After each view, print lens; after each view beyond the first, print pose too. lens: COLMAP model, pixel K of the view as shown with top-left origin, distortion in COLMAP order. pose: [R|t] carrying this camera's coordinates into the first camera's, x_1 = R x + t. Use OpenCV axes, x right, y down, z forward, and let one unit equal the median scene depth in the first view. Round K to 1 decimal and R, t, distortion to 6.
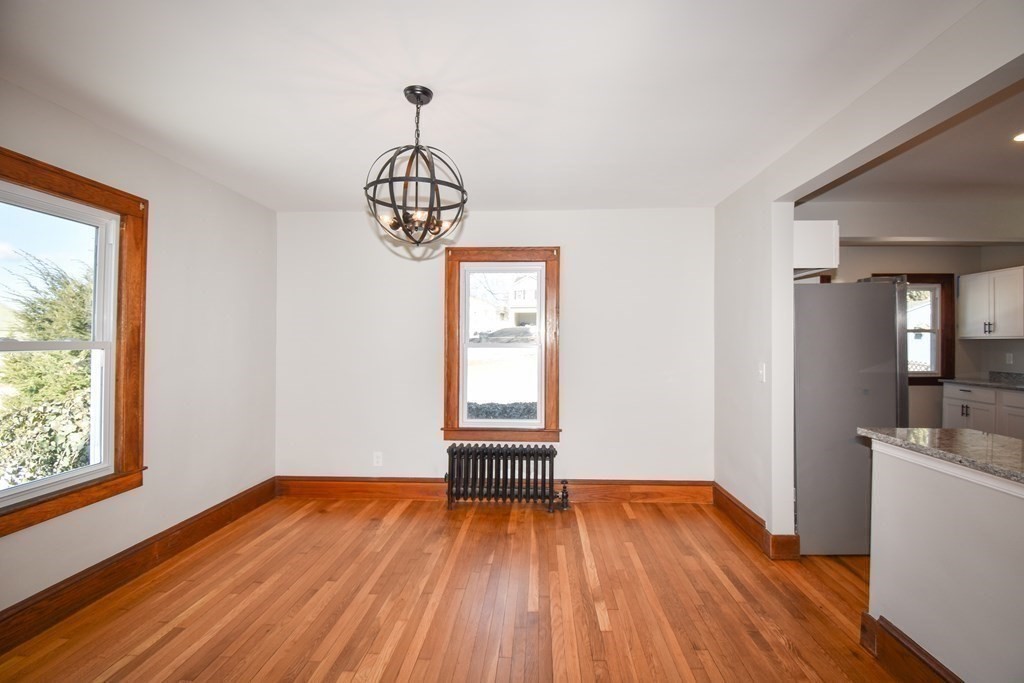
lens RADIAL K [[456.6, 0, 511.2], [0, 456.6, 338.3], [0, 0, 1]] dist [0.021517, -0.025595]
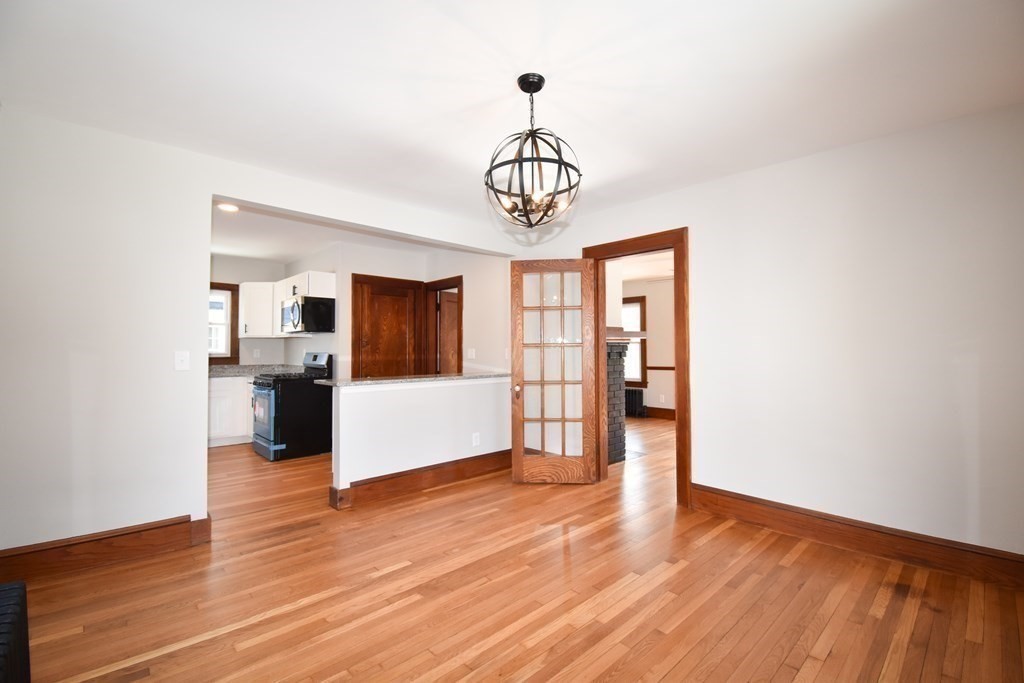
lens RADIAL K [[456.6, 0, 511.2], [0, 456.6, 338.3], [0, 0, 1]] dist [0.021517, -0.025595]
pose [[-0.722258, 0.012986, 0.691502, -0.791309], [-0.006709, 0.999645, -0.025780, 0.059948], [-0.691592, -0.023260, -0.721914, 1.592553]]
